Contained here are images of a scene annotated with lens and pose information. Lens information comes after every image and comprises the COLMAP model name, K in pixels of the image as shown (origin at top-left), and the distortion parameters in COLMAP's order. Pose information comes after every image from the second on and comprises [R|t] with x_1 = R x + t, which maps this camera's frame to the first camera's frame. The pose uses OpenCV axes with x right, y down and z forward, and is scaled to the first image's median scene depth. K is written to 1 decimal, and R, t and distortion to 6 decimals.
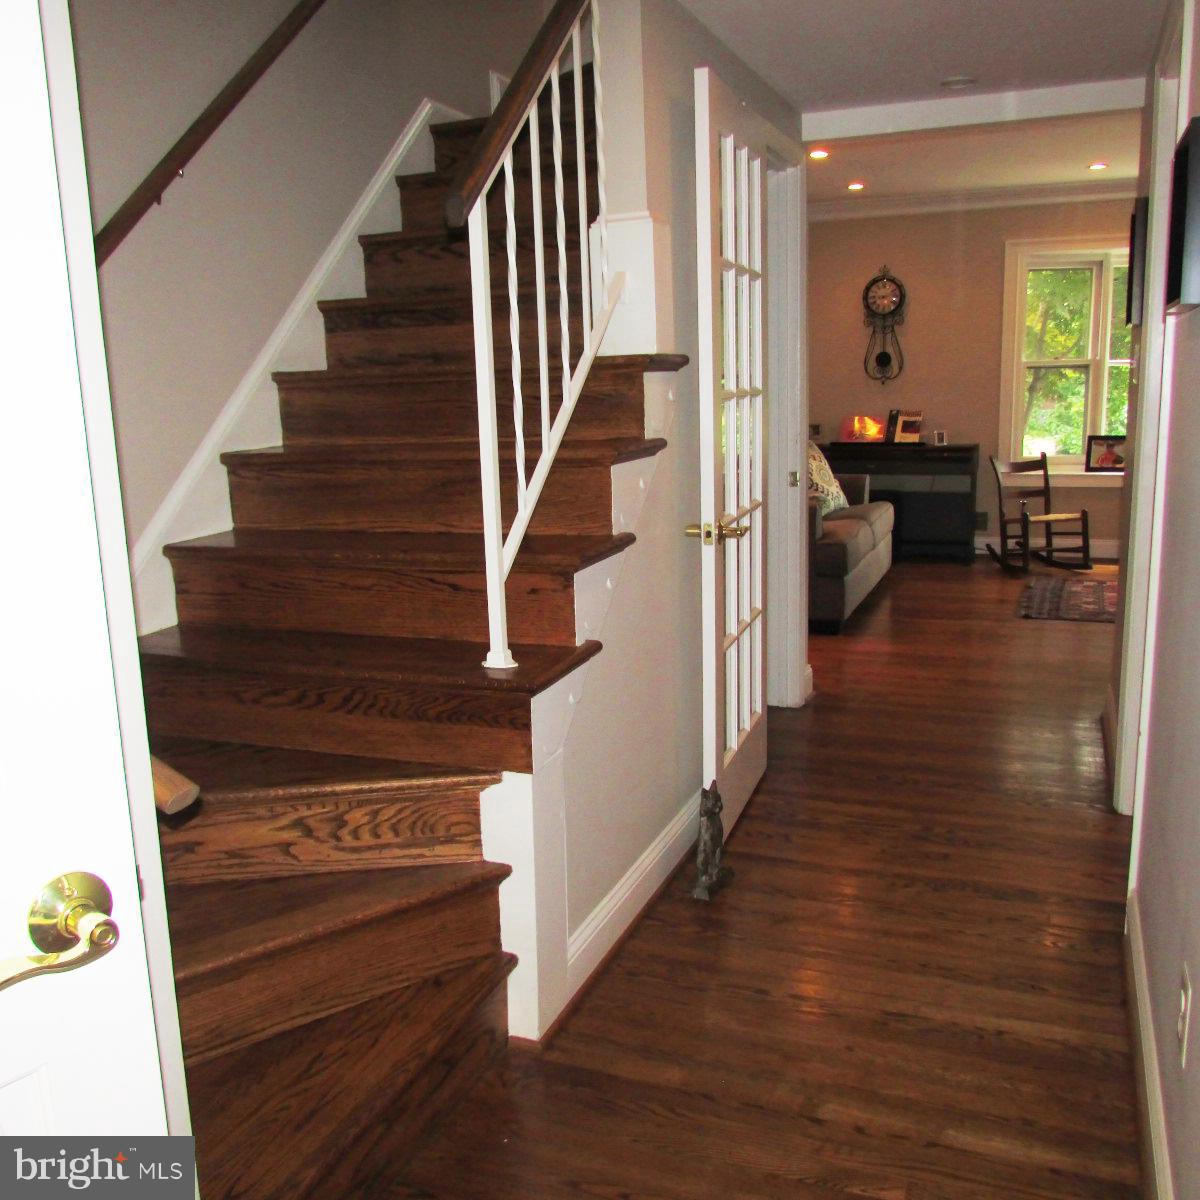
lens RADIAL K [[1167.2, 0, 600.4], [0, 1167.2, 601.5], [0, 0, 1]] dist [0.001950, 0.000000]
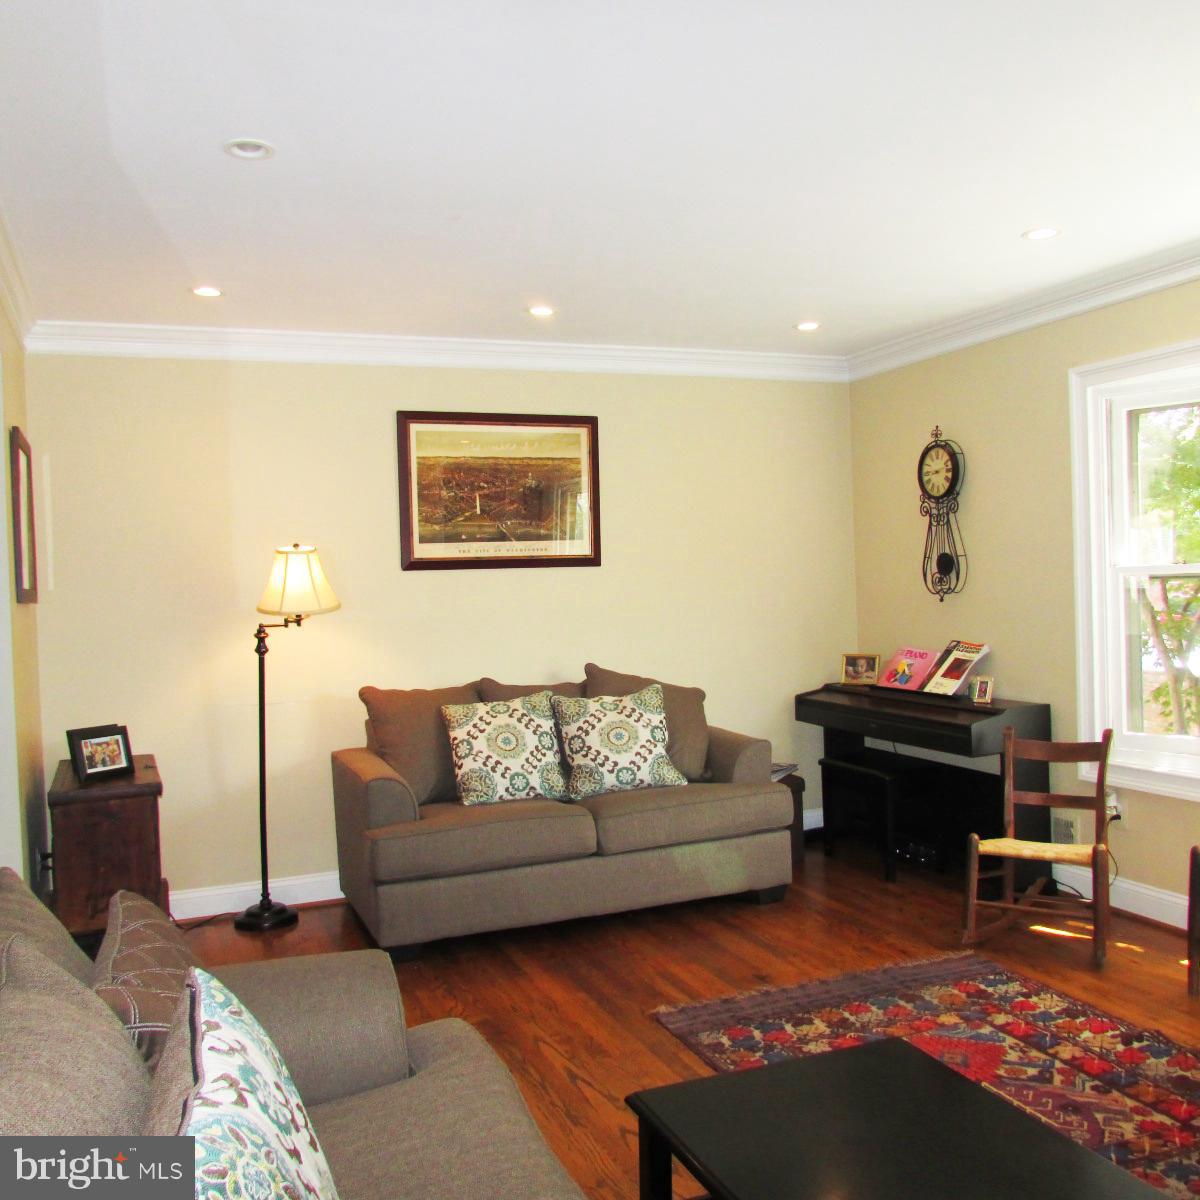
lens RADIAL K [[1167.2, 0, 600.3], [0, 1167.2, 599.1], [0, 0, 1]] dist [0.001950, 0.000000]
pose [[0.698604, 0.018081, -0.715280, 0.584793], [-0.128316, 0.986640, -0.100384, -0.098332], [0.703909, 0.161910, 0.691591, 0.417969]]
